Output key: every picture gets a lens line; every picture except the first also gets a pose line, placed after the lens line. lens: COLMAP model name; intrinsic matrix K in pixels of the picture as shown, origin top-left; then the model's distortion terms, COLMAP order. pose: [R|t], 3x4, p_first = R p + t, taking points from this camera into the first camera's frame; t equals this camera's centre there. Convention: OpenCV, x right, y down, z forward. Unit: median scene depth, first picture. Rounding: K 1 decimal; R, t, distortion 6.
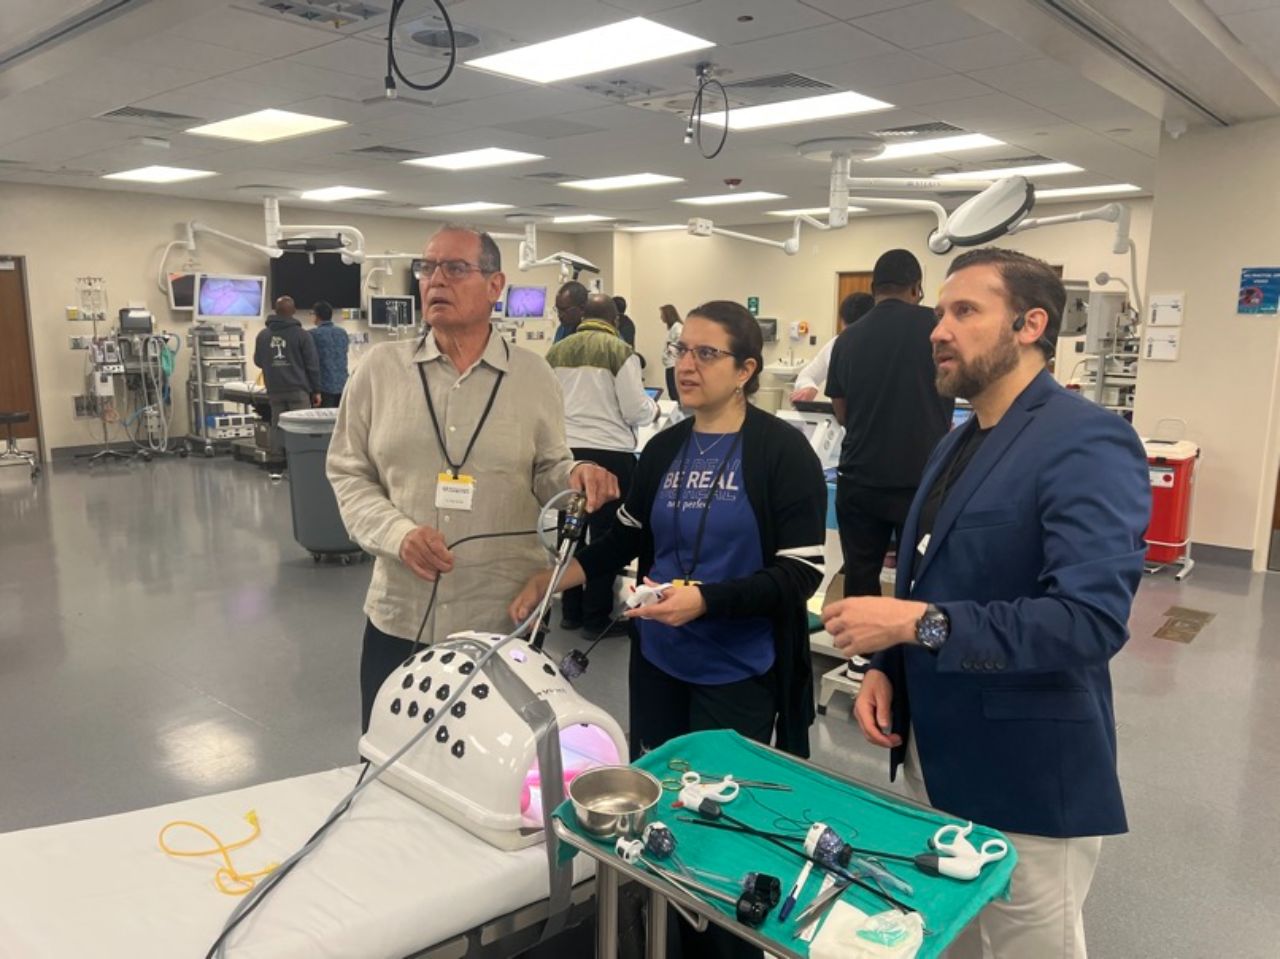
lens RADIAL K [[961.1, 0, 636.9], [0, 961.1, 482.7], [0, 0, 1]] dist [0.078178, -0.097395]
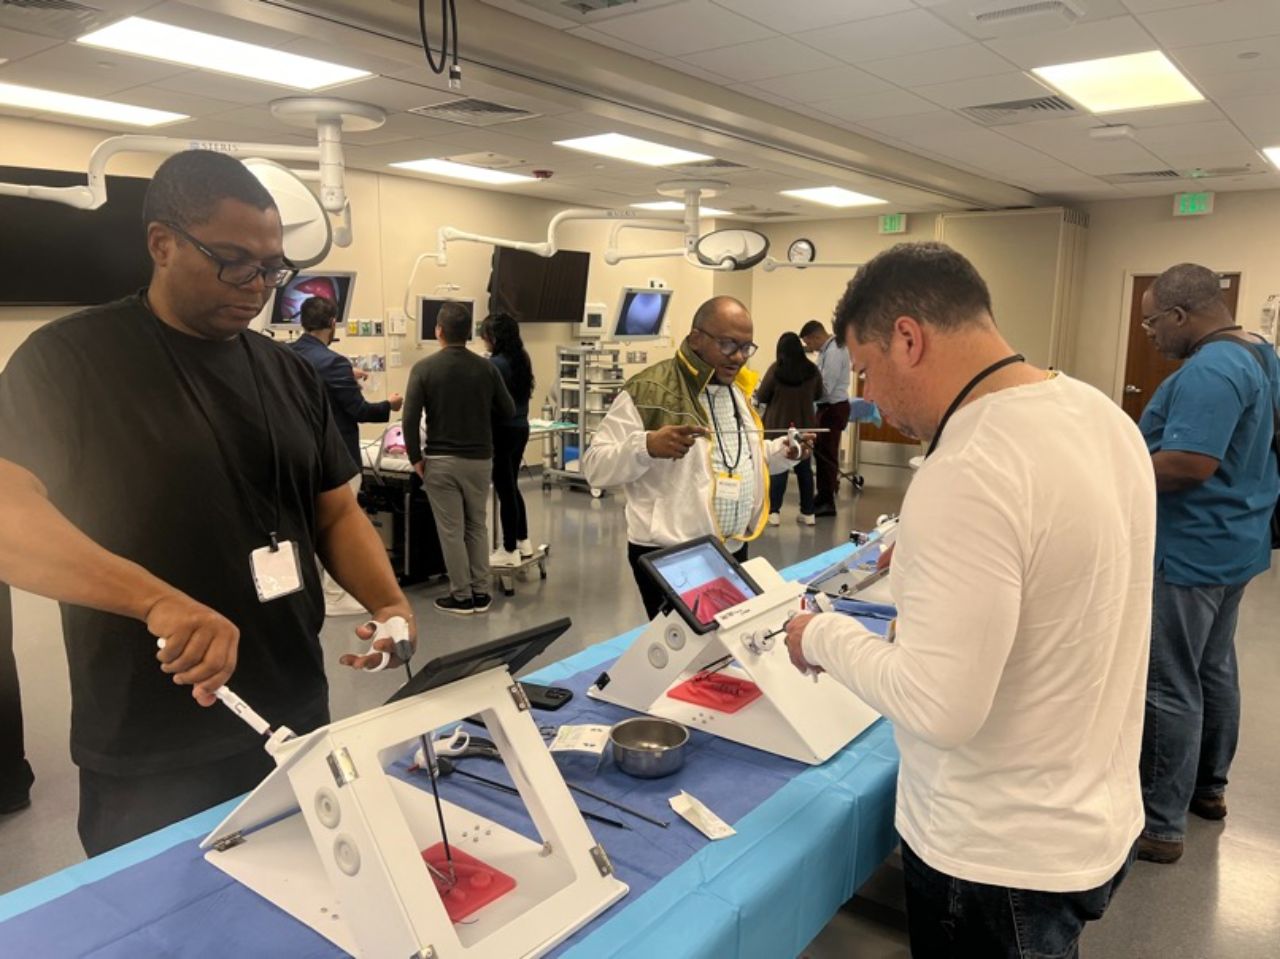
lens RADIAL K [[961.1, 0, 636.9], [0, 961.1, 482.7], [0, 0, 1]] dist [0.078178, -0.097395]
pose [[0.049686, 0.159005, -0.986027, 0.239970], [-0.185855, 0.971475, 0.147293, -0.069679], [0.981320, 0.175940, 0.077821, 0.396862]]
